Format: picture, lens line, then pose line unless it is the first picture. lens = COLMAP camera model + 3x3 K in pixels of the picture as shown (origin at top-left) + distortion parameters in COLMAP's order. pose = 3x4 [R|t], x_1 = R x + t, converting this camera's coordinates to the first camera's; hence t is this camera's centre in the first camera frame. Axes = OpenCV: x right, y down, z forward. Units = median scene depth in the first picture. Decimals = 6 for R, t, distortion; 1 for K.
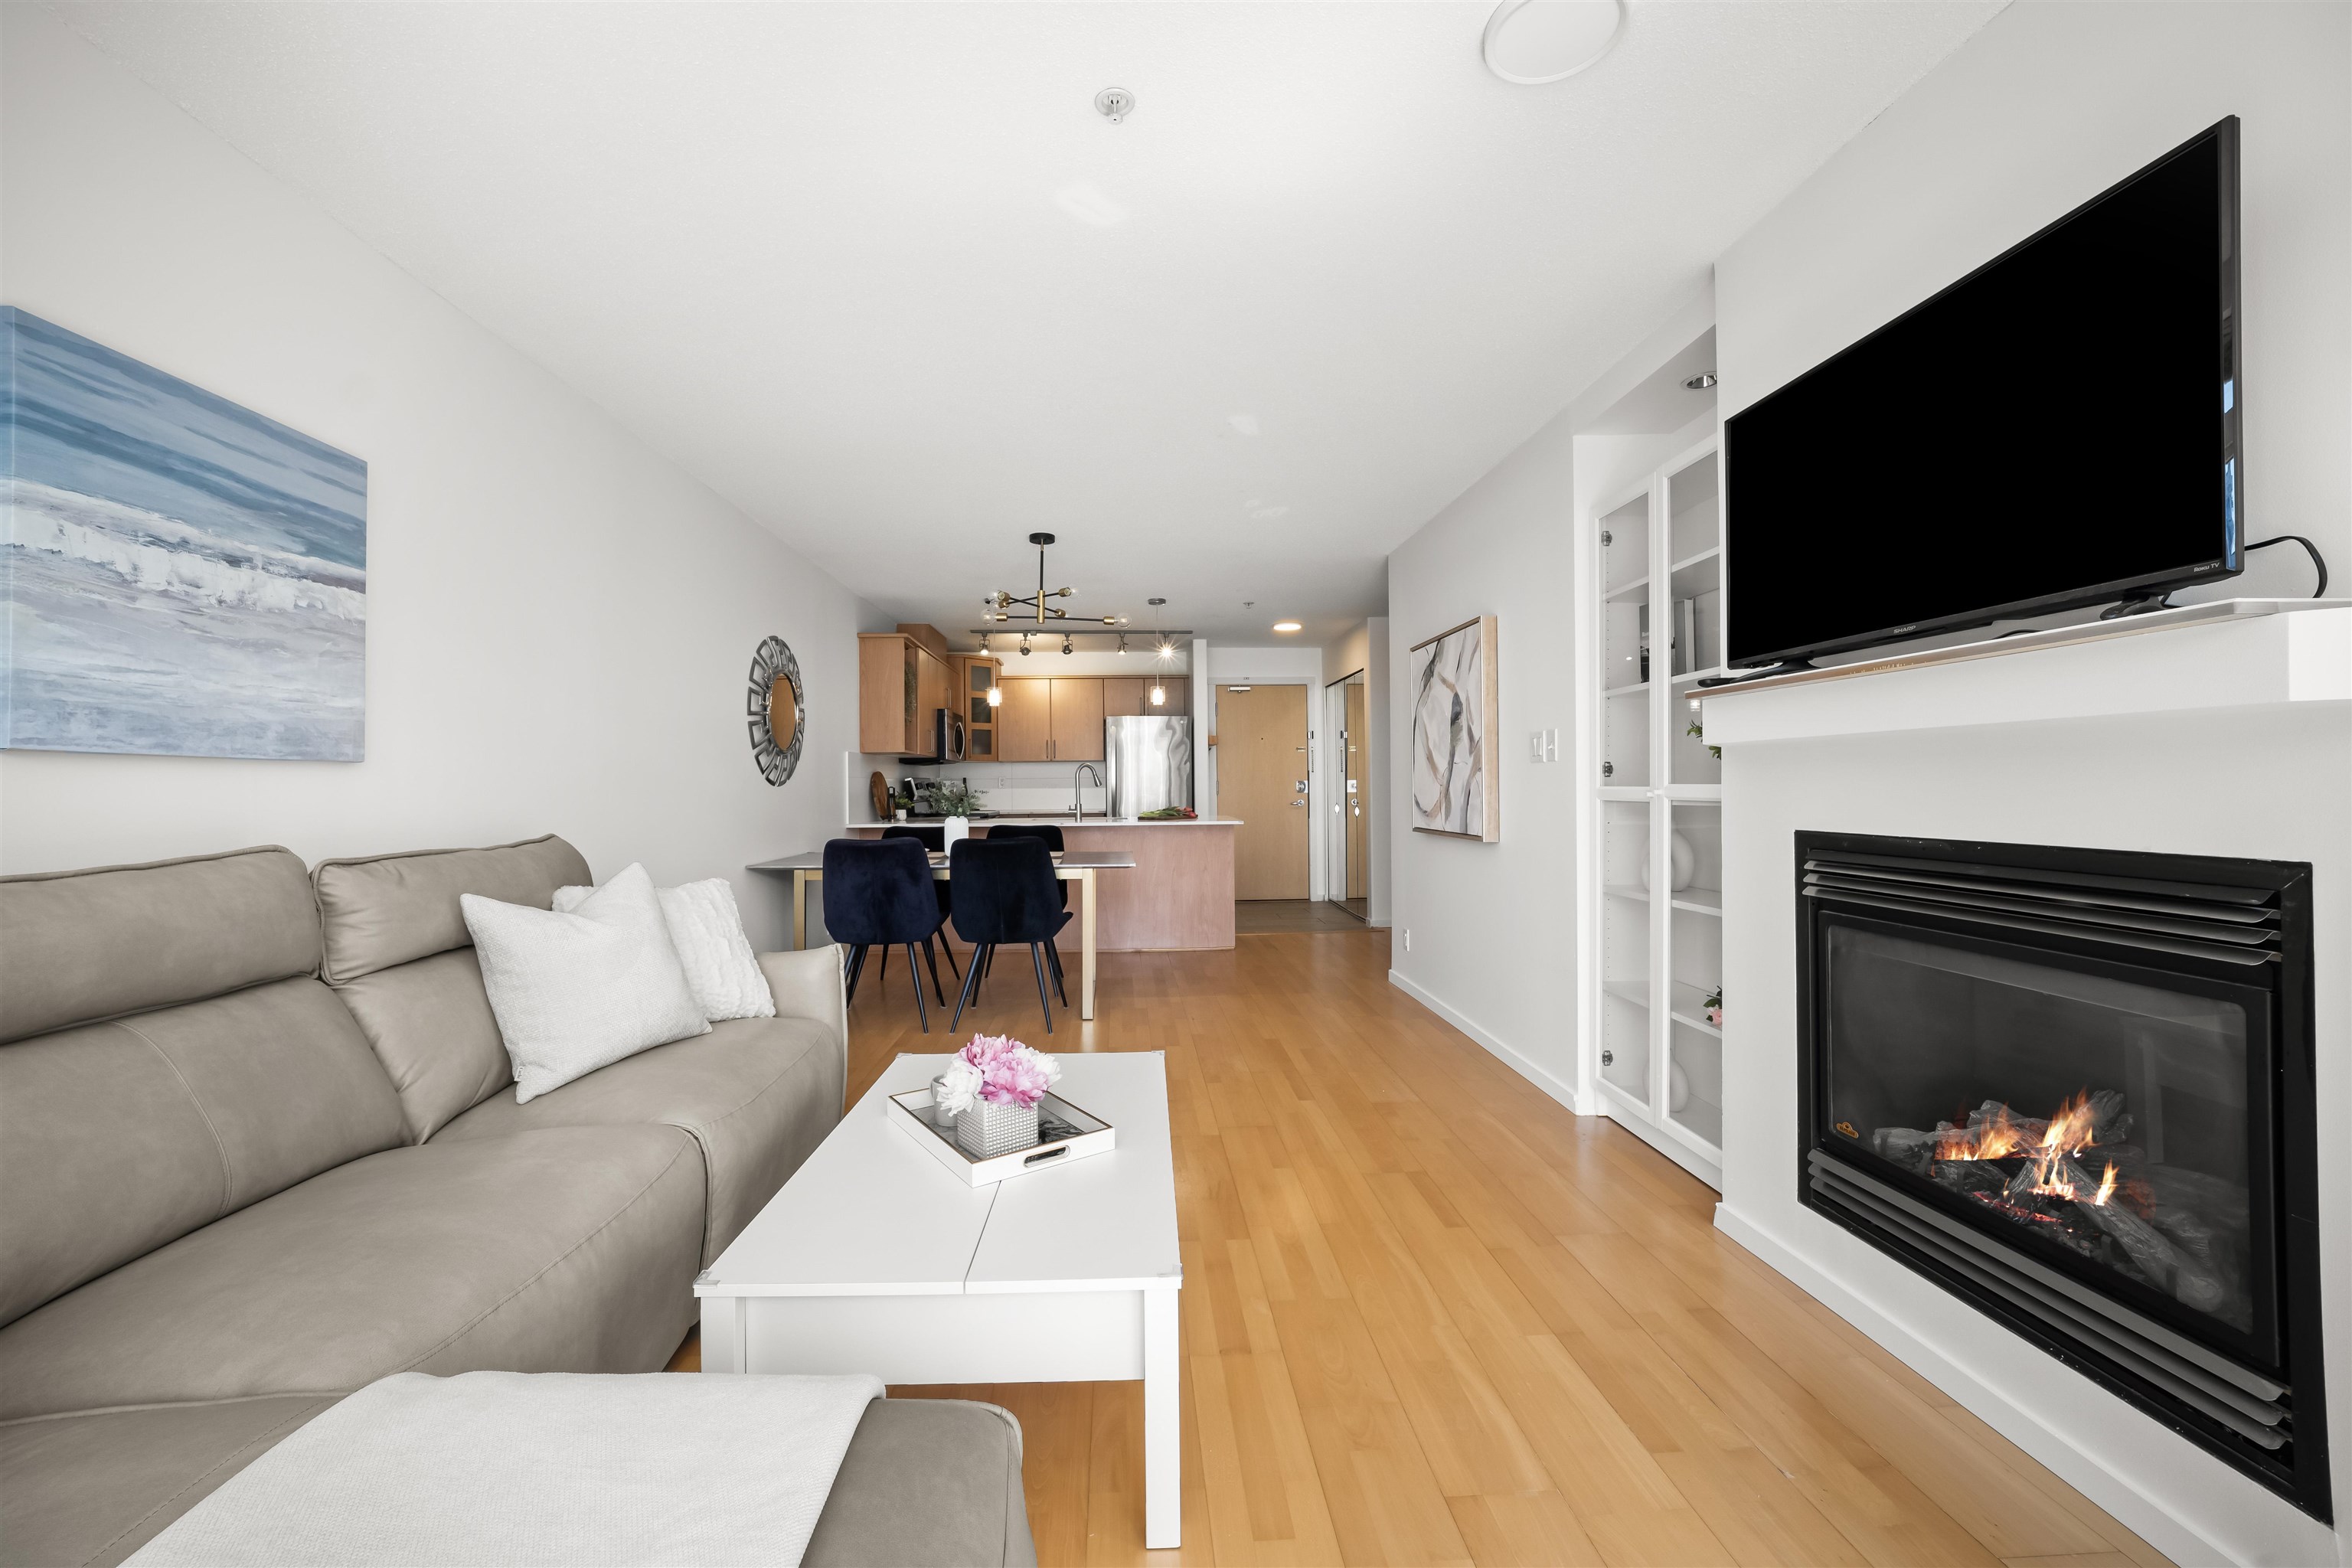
lens RADIAL K [[942.8, 0, 1173.0], [0, 942.8, 778.2], [0, 0, 1]] dist [-0.025359, 0.005694]
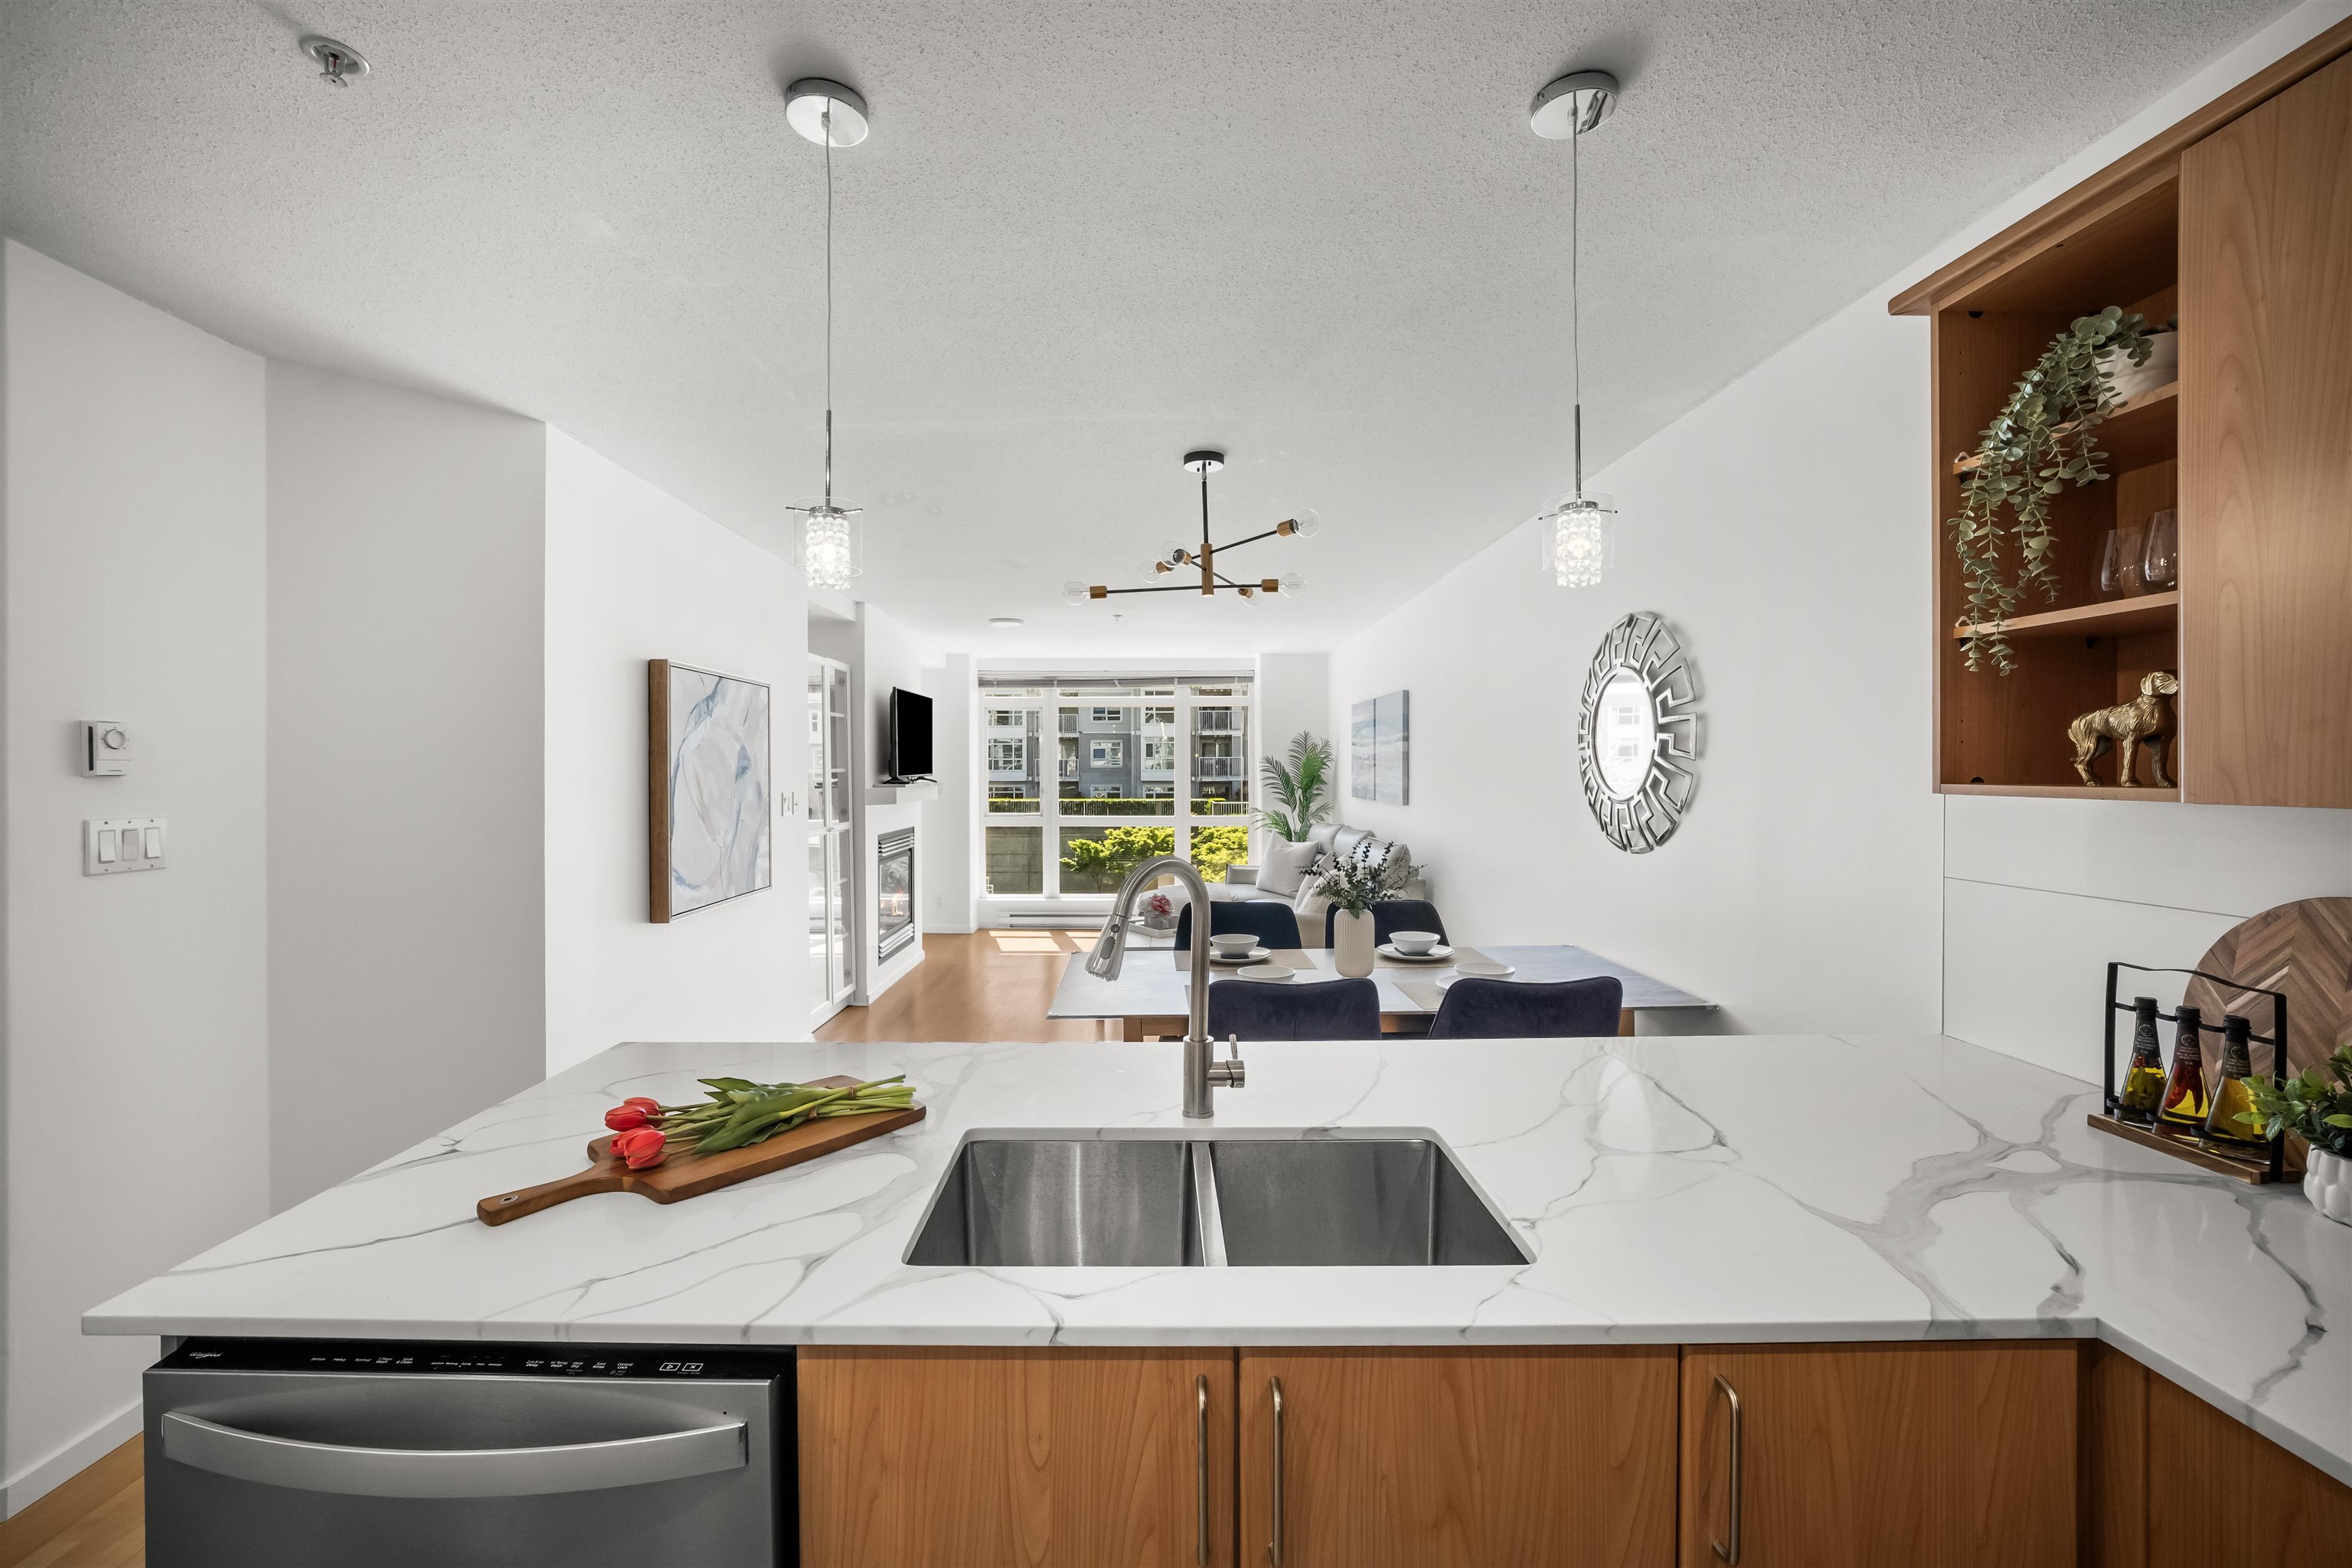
lens RADIAL K [[959.7, 0, 1142.2], [0, 959.7, 777.3], [0, 0, 1]] dist [-0.016585, 0.000503]
pose [[-0.997761, 0.011944, 0.065798, -0.326970], [0.011873, 0.999928, -0.001475, -0.105927], [-0.065811, -0.000691, -0.997832, 3.908218]]
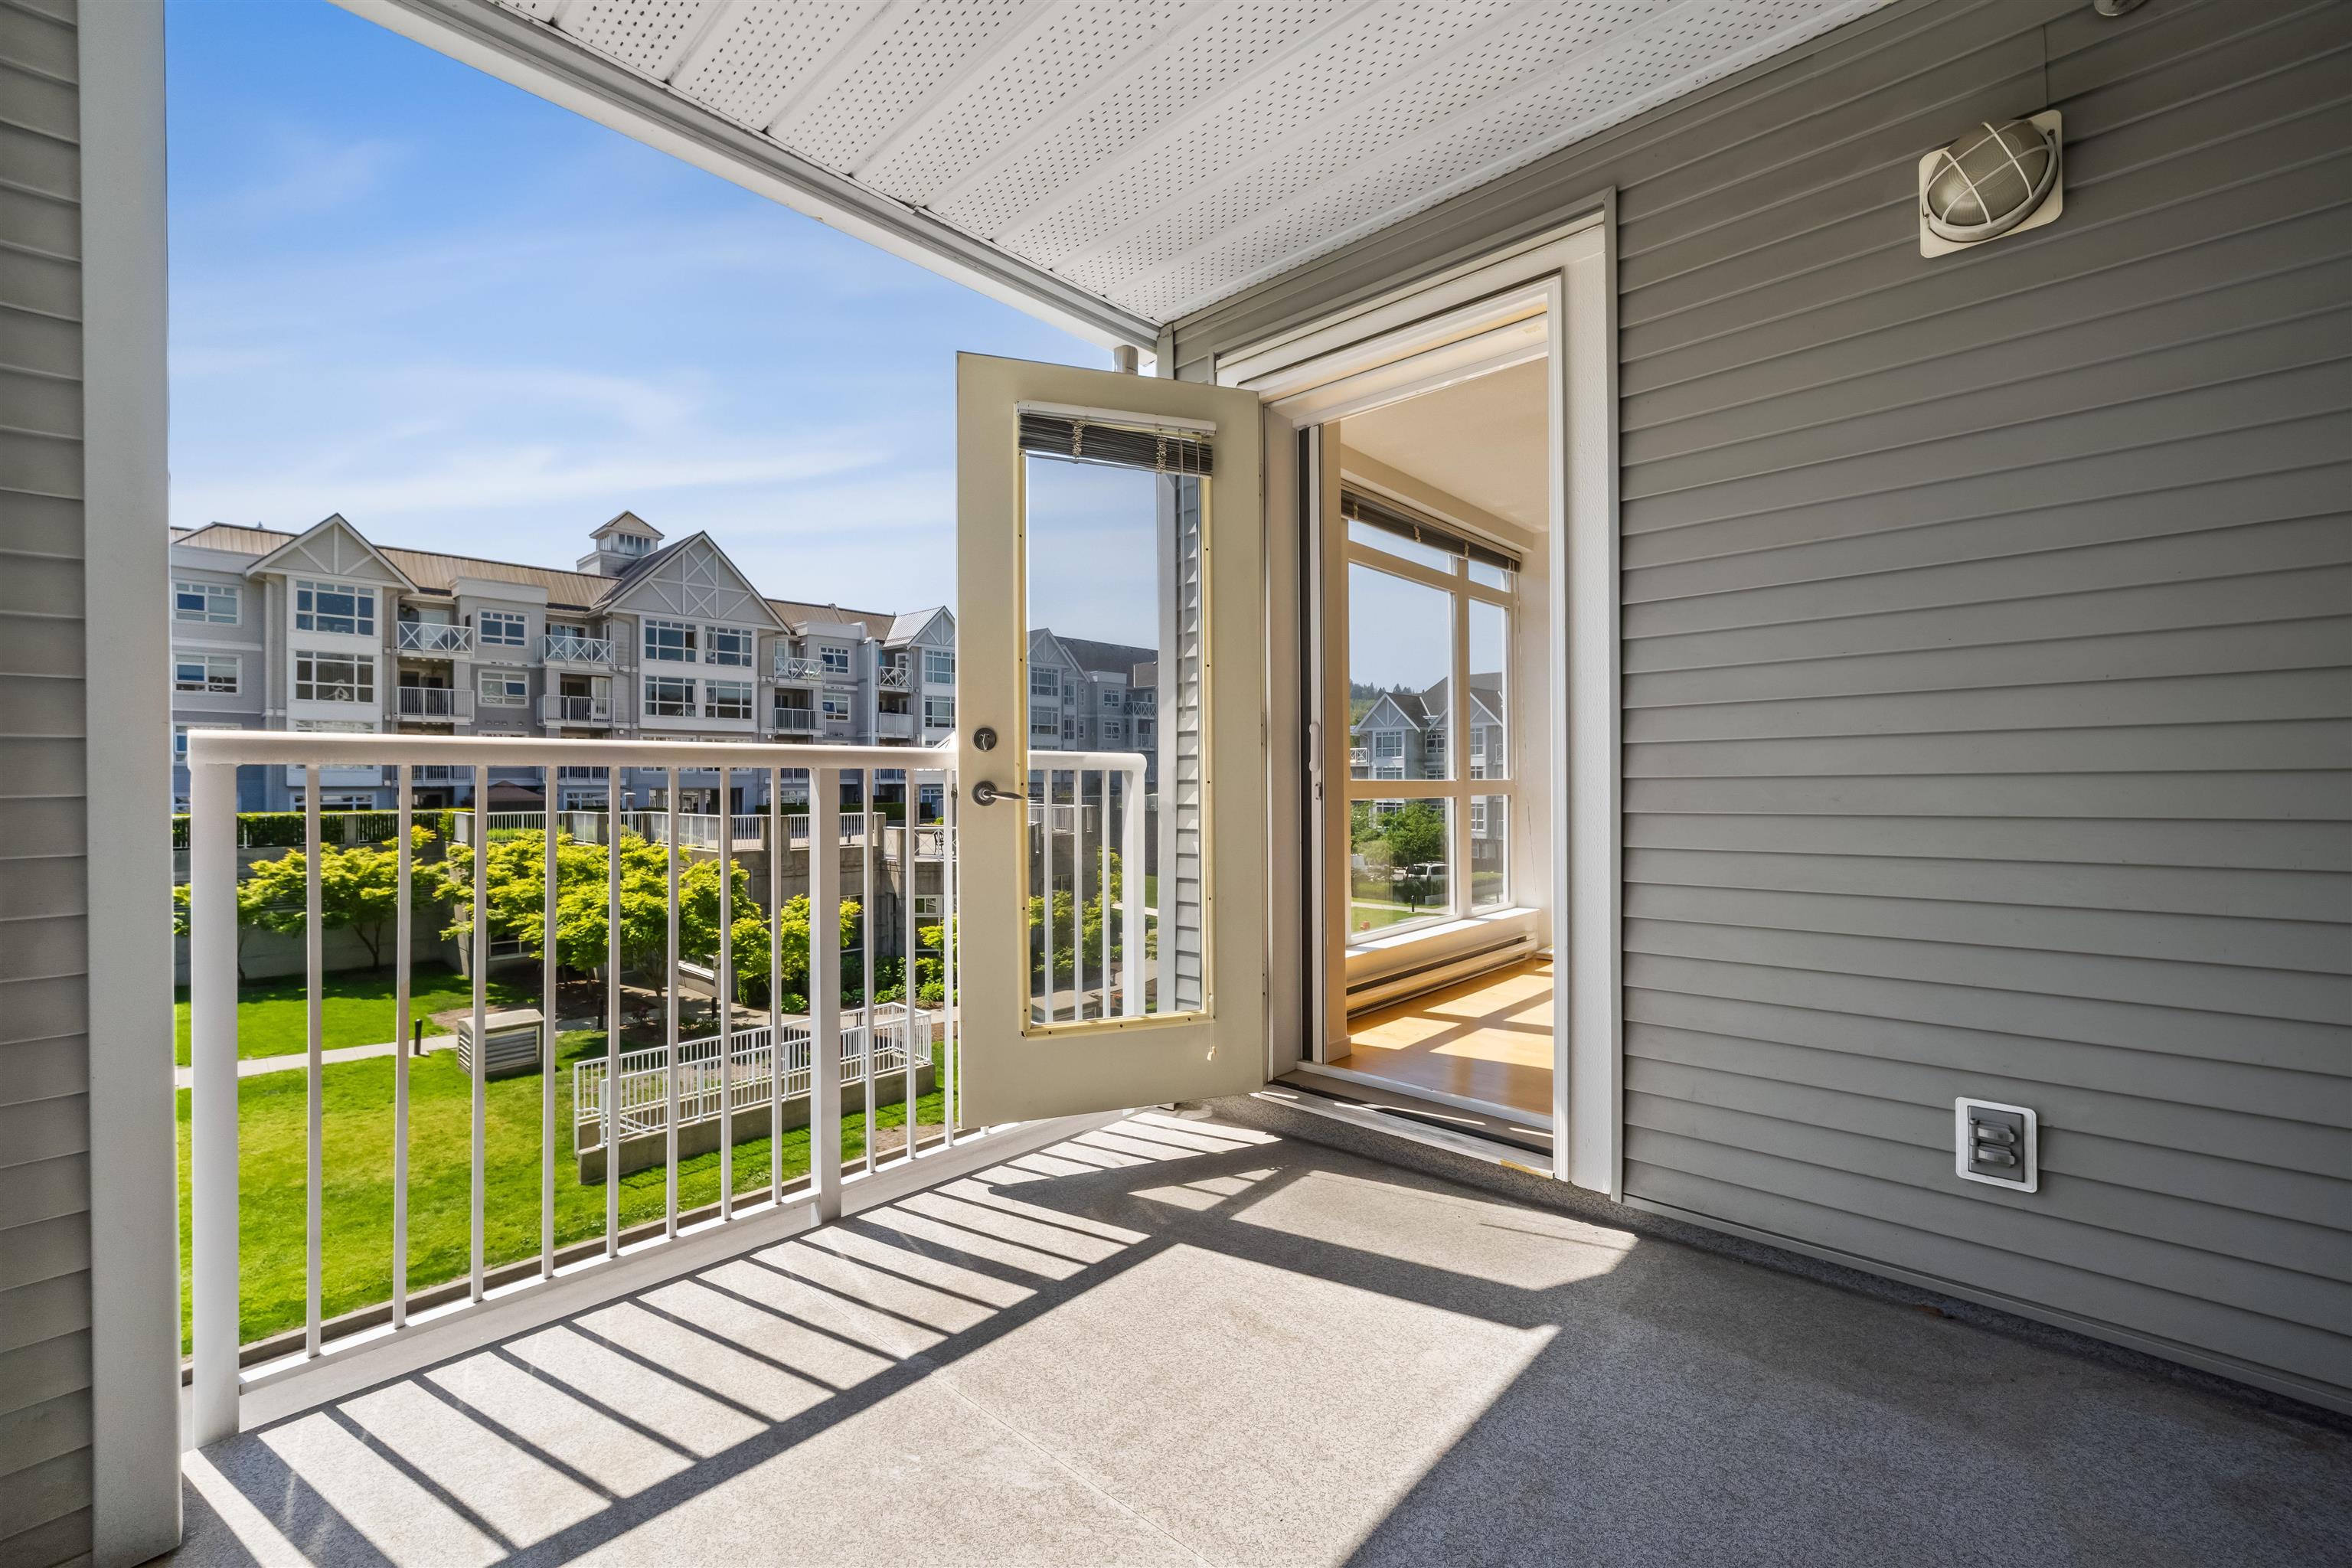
lens RADIAL K [[964.8, 0, 1161.5], [0, 964.8, 776.6], [0, 0, 1]] dist [0.001515, 0.000410]
pose [[-0.727491, 0.008951, -0.686059, 2.074831], [0.014247, 0.999896, -0.002062, 0.046334], [0.685970, -0.011274, -0.727543, 0.915718]]
